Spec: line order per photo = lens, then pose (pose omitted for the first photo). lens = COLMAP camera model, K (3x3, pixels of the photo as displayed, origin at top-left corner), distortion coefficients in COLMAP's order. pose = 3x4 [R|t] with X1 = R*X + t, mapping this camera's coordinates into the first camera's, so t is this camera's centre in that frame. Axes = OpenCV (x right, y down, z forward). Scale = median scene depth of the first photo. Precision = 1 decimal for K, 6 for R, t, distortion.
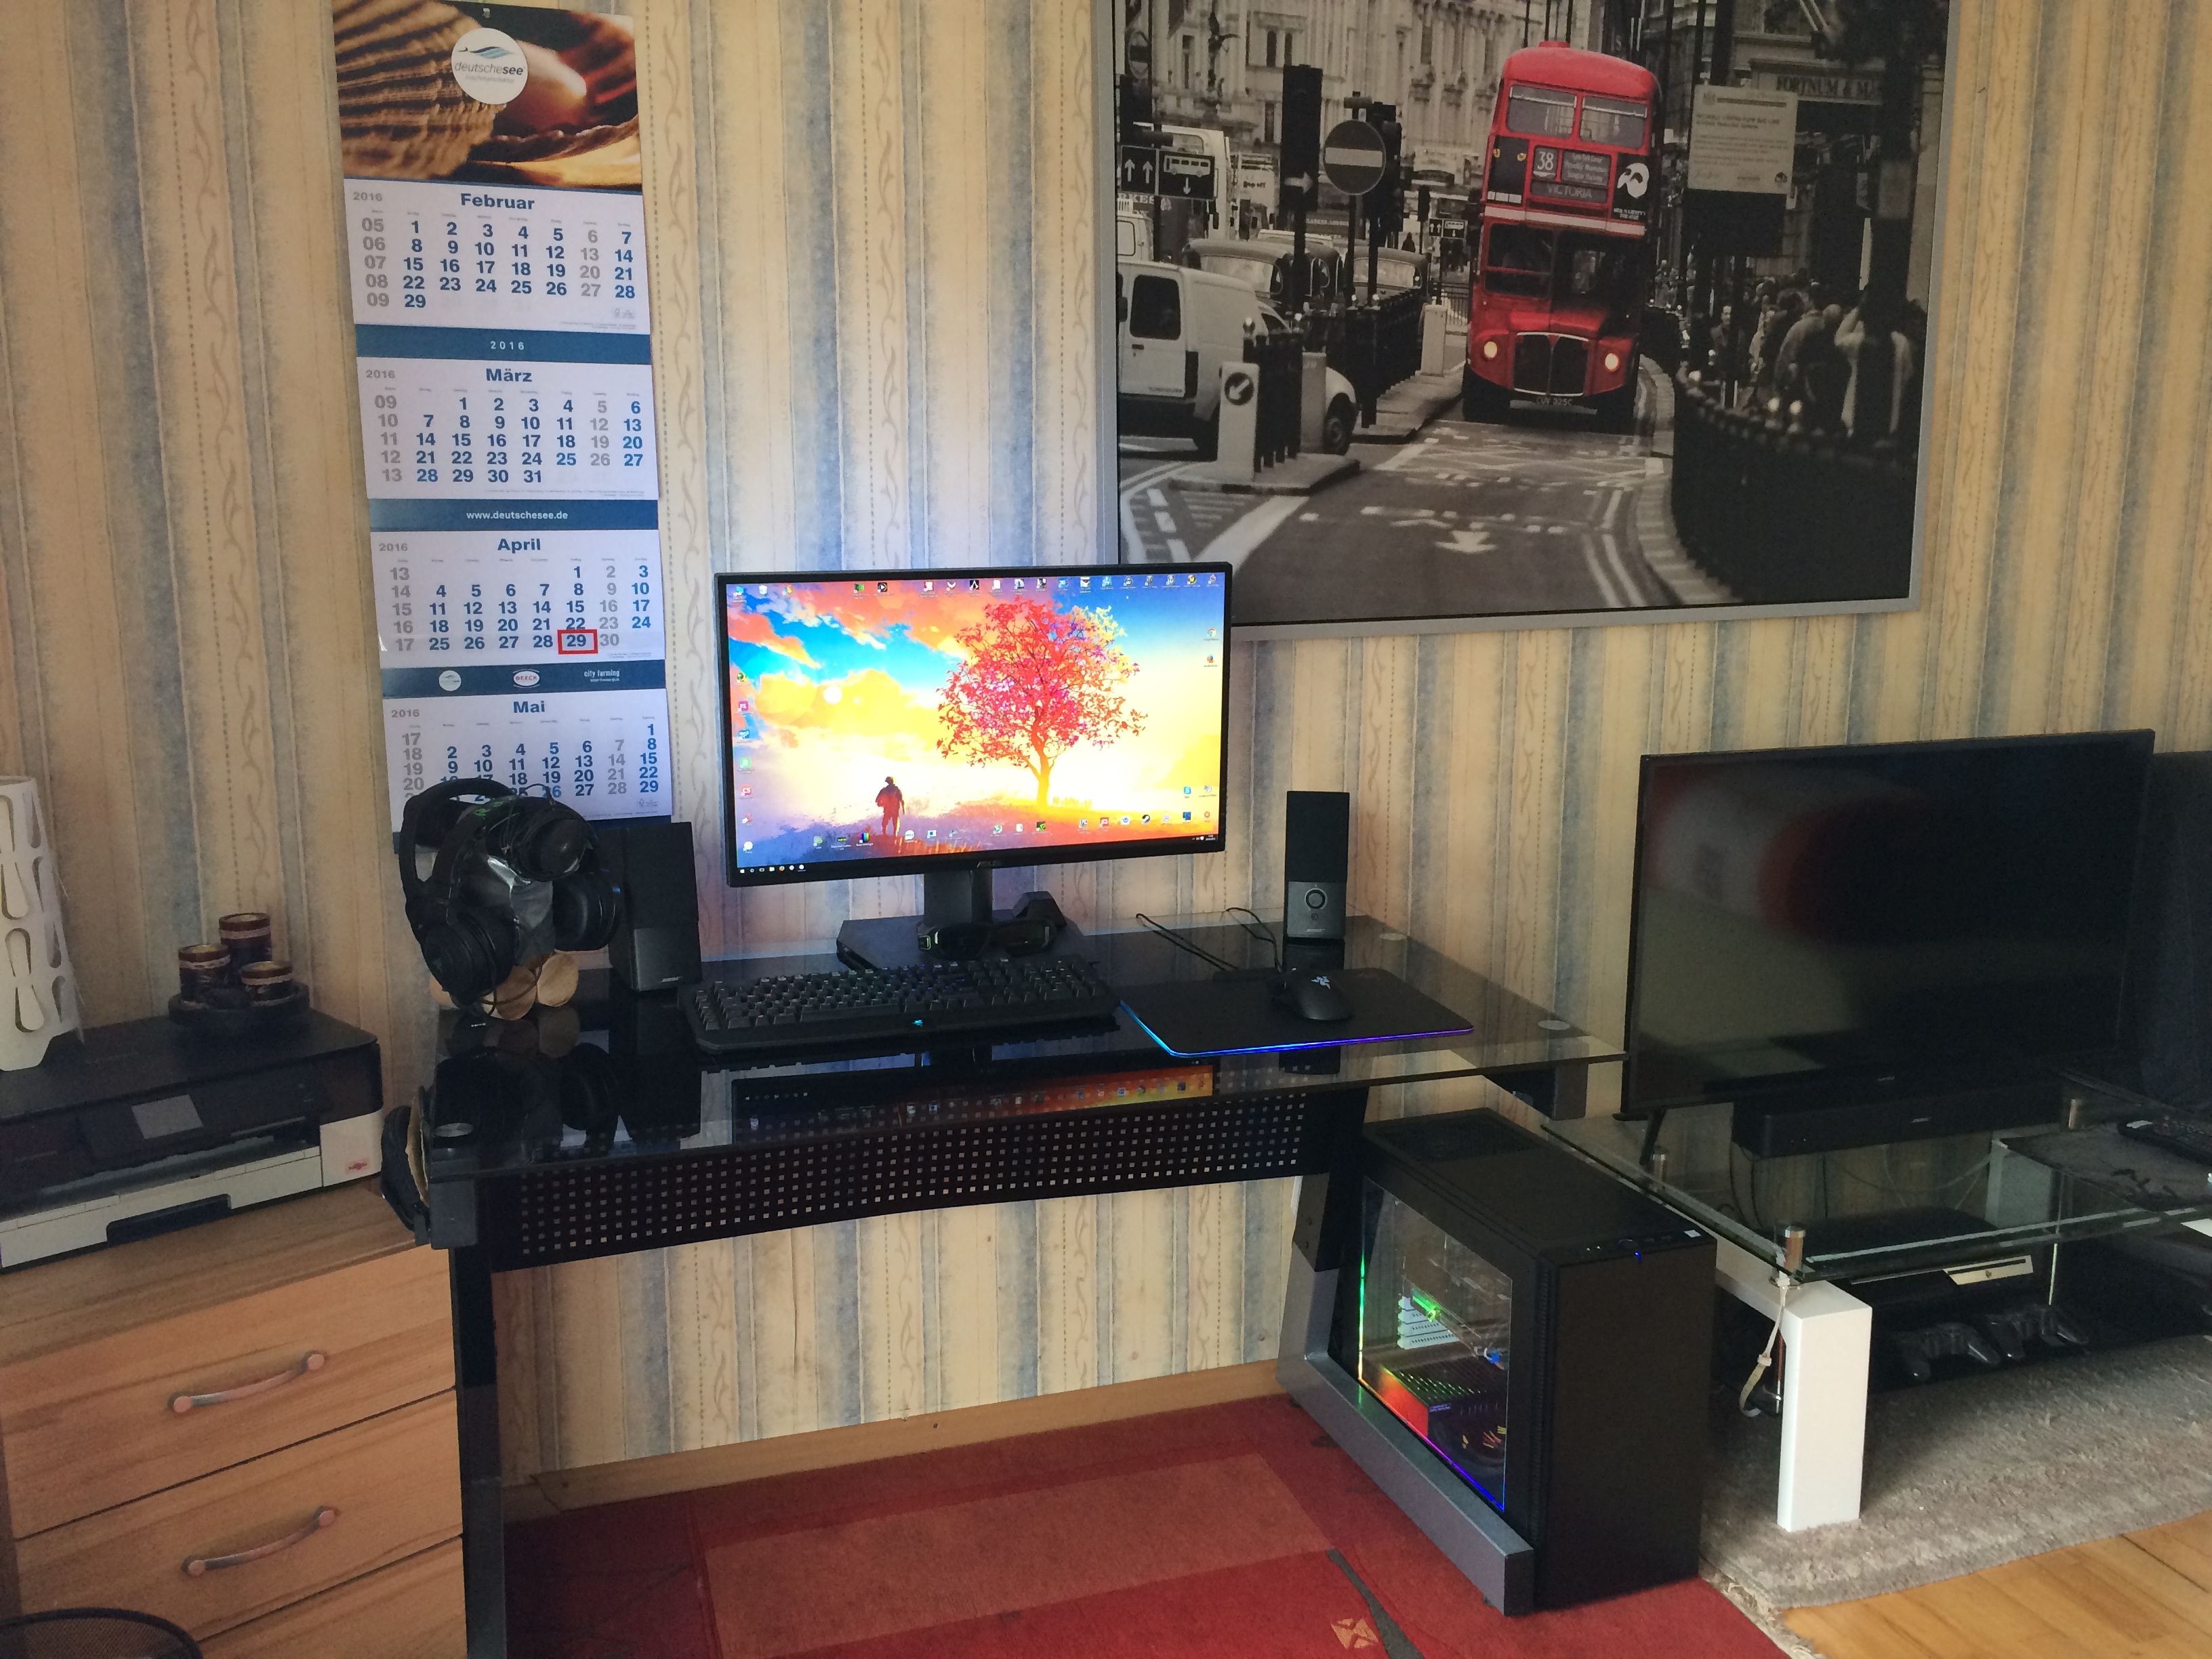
lens RADIAL K [[2044.0, 0, 1144.7], [0, 2044.0, 821.3], [0, 0, 1]] dist [0.137715, -0.250393]
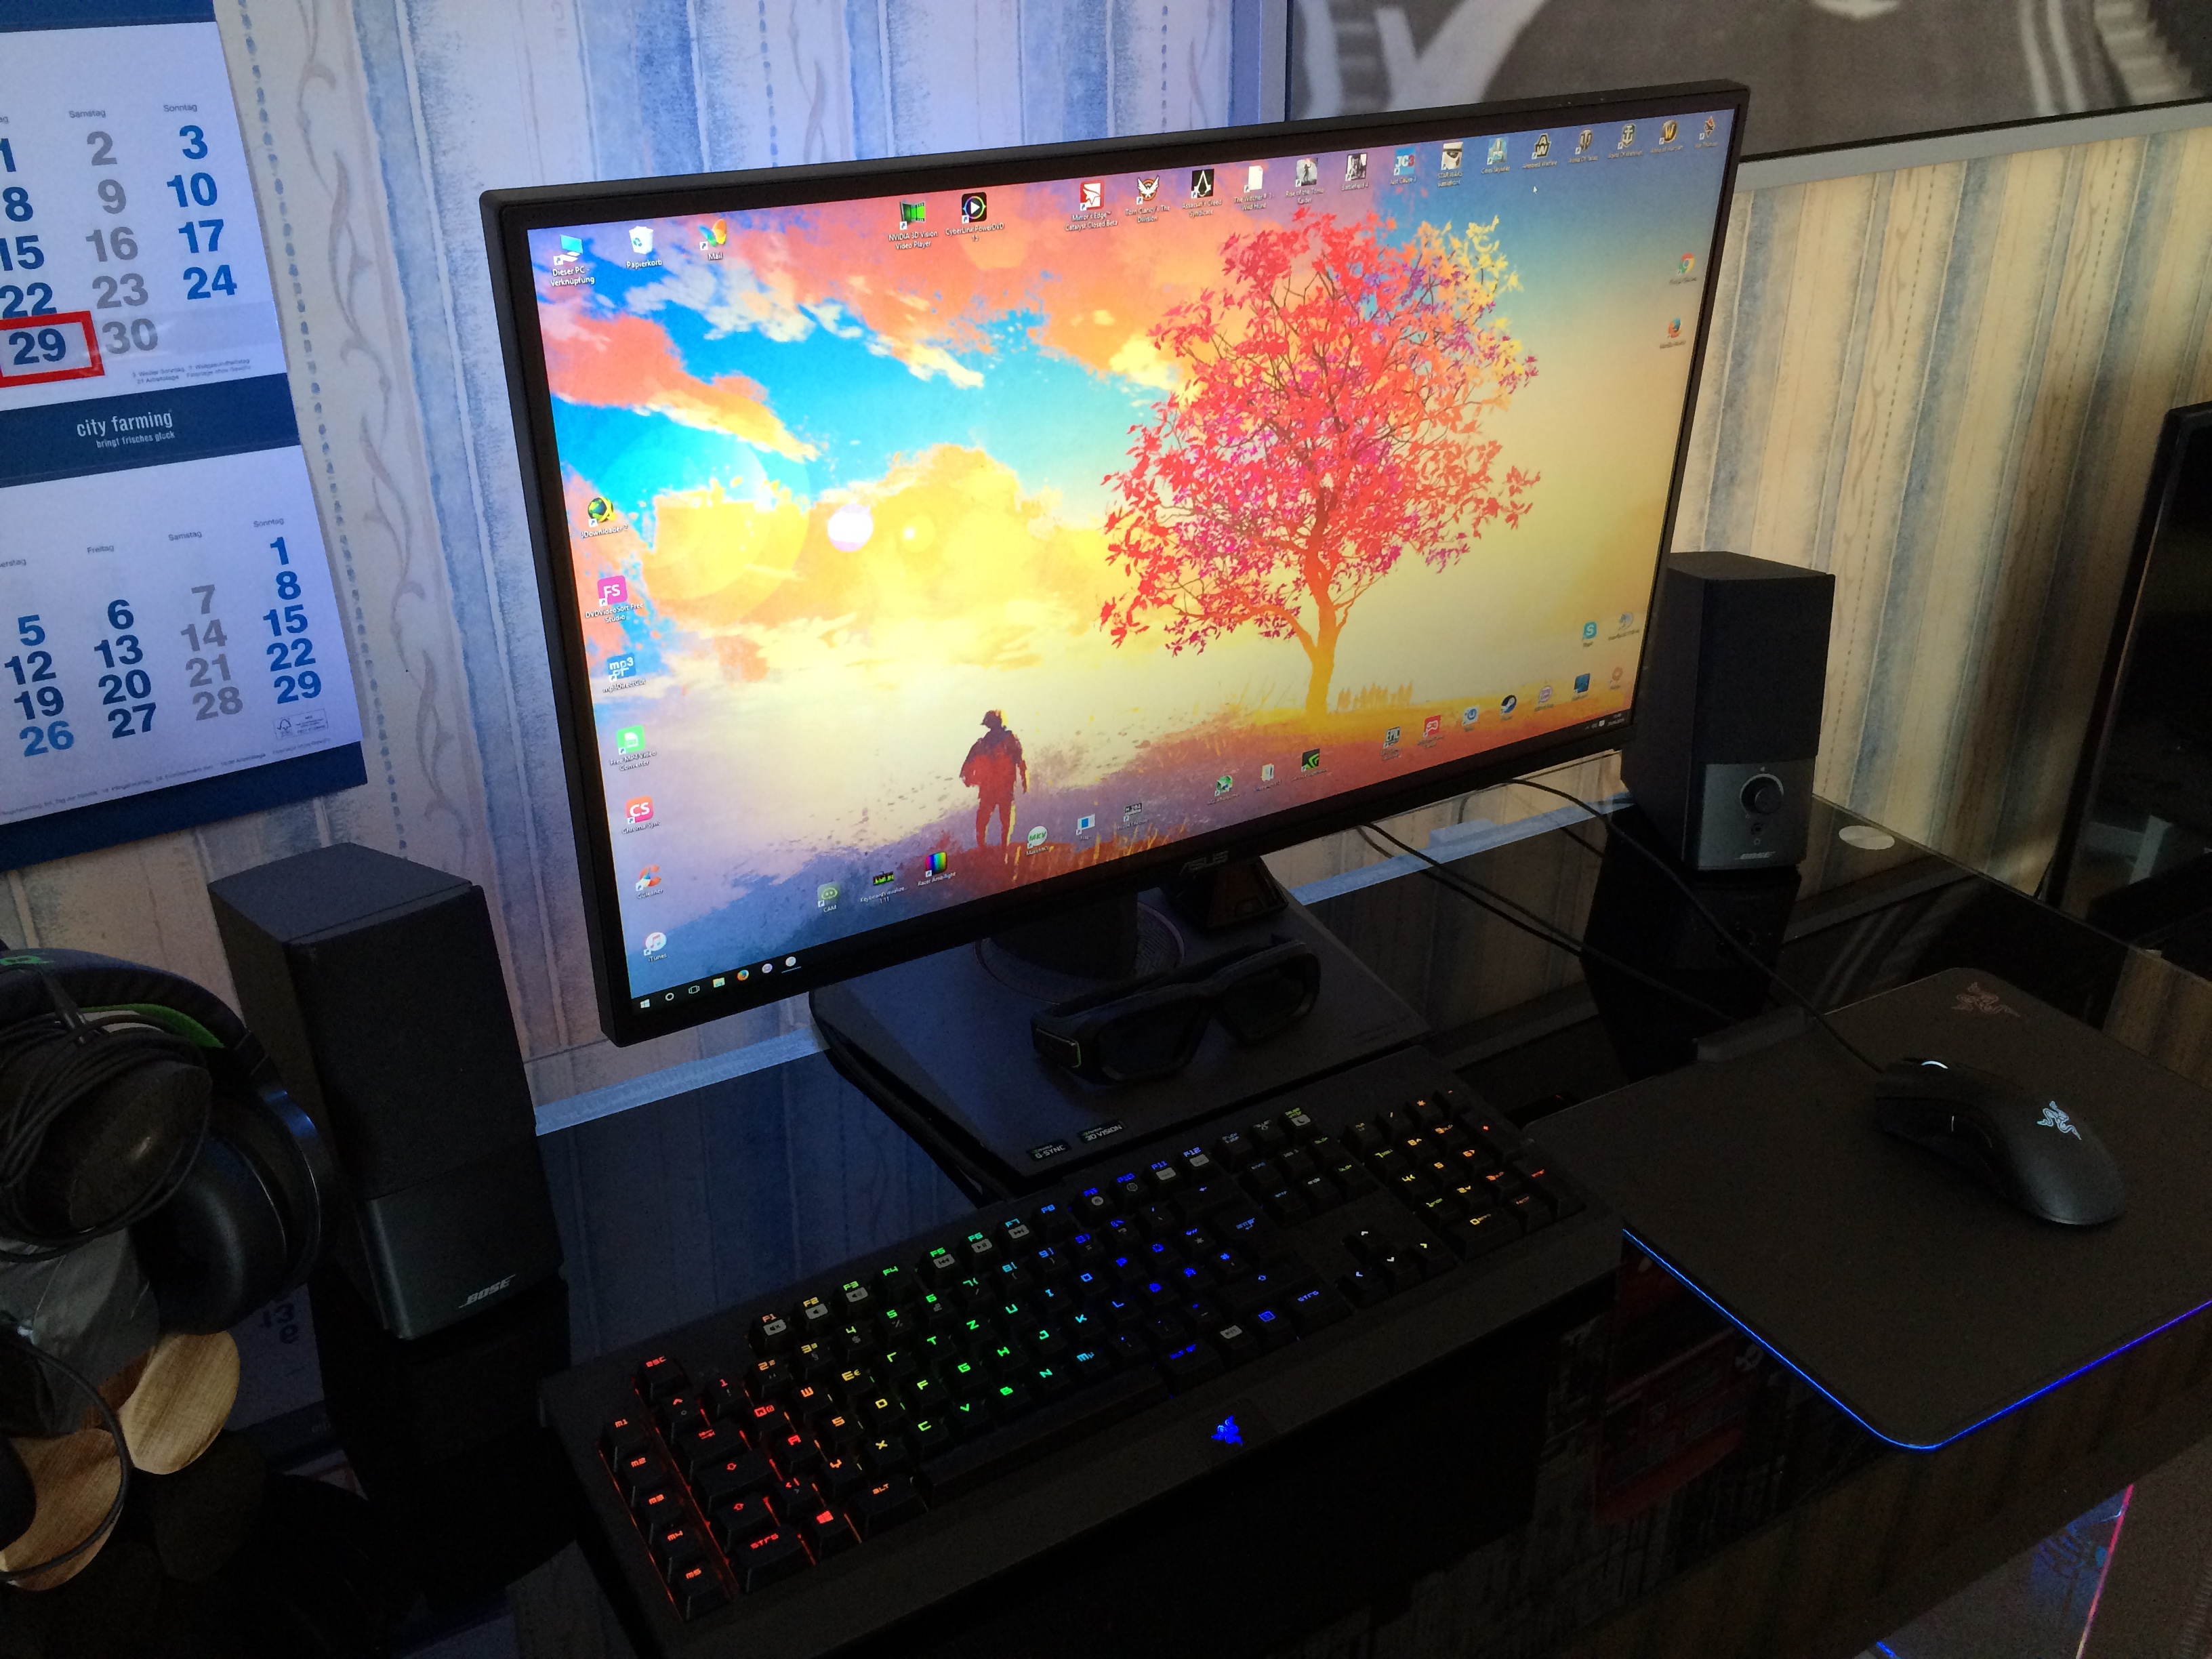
lens RADIAL K [[1966.2, 0, 1149.7], [0, 1966.2, 834.7], [0, 0, 1]] dist [0.106965, -0.142490]
pose [[0.974862, -0.102203, 0.197987, -0.170877], [0.043721, 0.959062, 0.279801, -0.101969], [-0.218478, -0.264111, 0.939421, 0.631762]]
